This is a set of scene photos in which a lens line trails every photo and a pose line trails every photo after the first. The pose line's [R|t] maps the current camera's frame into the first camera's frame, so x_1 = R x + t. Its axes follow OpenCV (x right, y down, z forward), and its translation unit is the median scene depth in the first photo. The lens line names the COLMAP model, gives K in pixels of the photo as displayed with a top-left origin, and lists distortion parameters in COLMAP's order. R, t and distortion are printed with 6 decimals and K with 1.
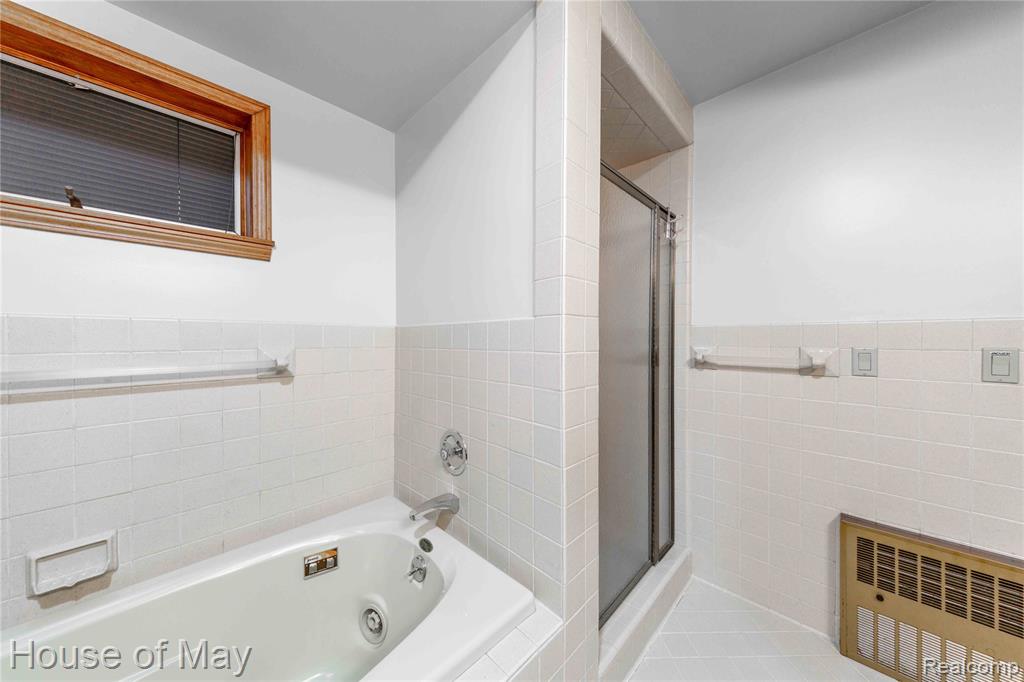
lens RADIAL K [[338.1, 0, 512.0], [0, 338.1, 341.0], [0, 0, 1]] dist [0.001393, -0.000001]
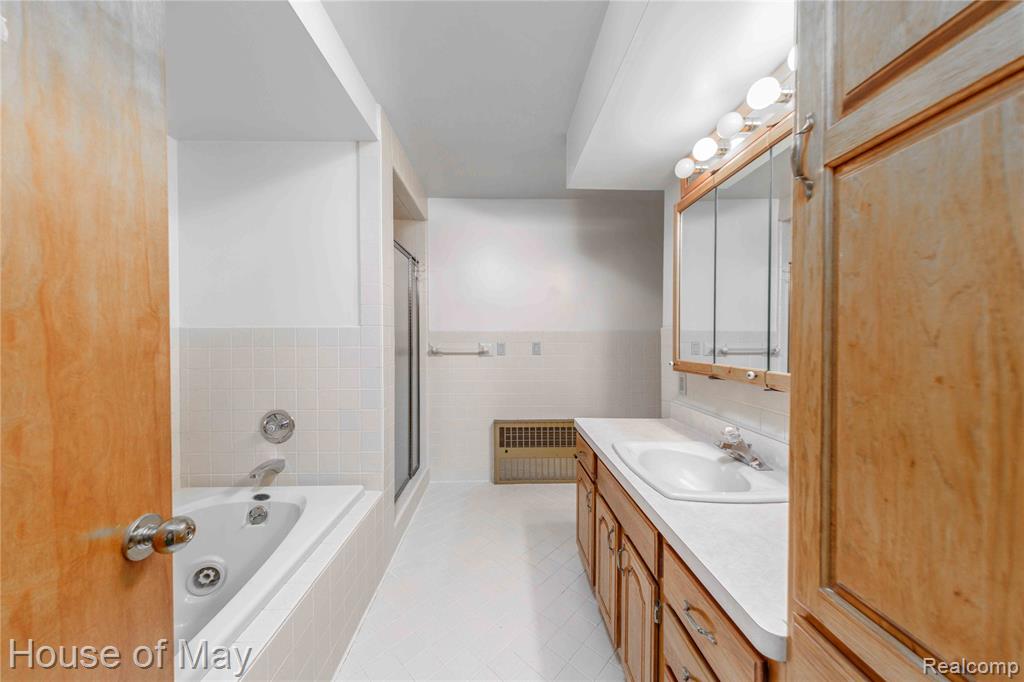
lens RADIAL K [[338.1, 0, 512.0], [0, 338.1, 341.0], [0, 0, 1]] dist [0.001393, -0.000001]
pose [[0.691648, -0.010099, 0.722164, -0.483295], [0.010734, 0.999936, 0.003703, 0.005427], [-0.722155, 0.005190, 0.691712, -0.556697]]
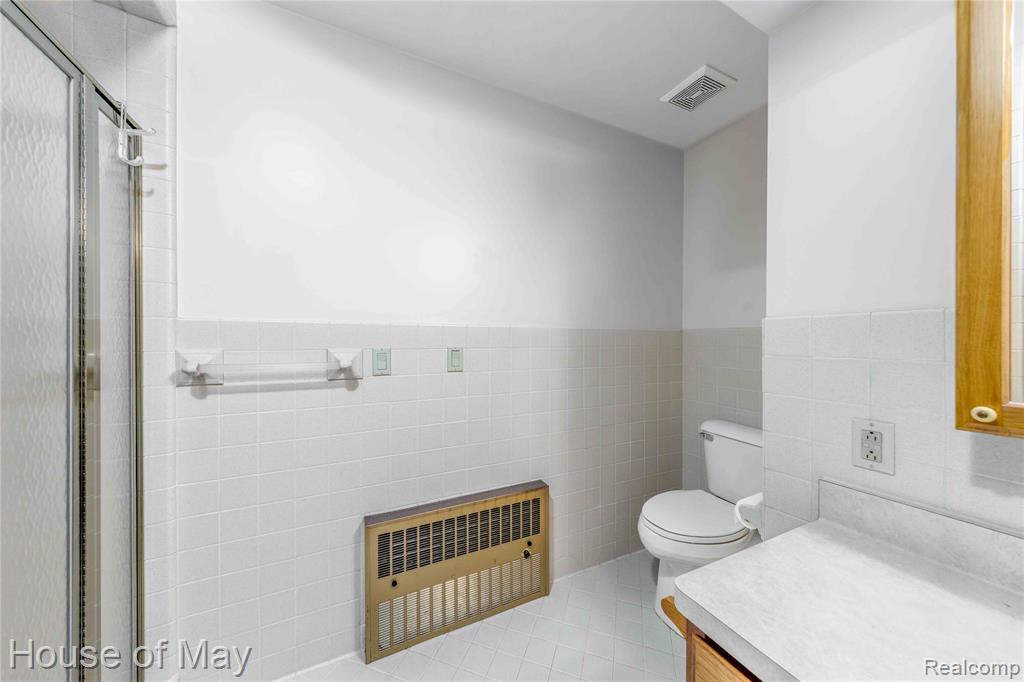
lens RADIAL K [[338.1, 0, 512.0], [0, 338.1, 341.0], [0, 0, 1]] dist [0.001393, -0.000001]
pose [[0.343542, -0.003102, 0.939132, 0.198683], [0.005878, 0.999982, 0.001153, -0.000814], [-0.939119, 0.005124, 0.343554, 0.259424]]
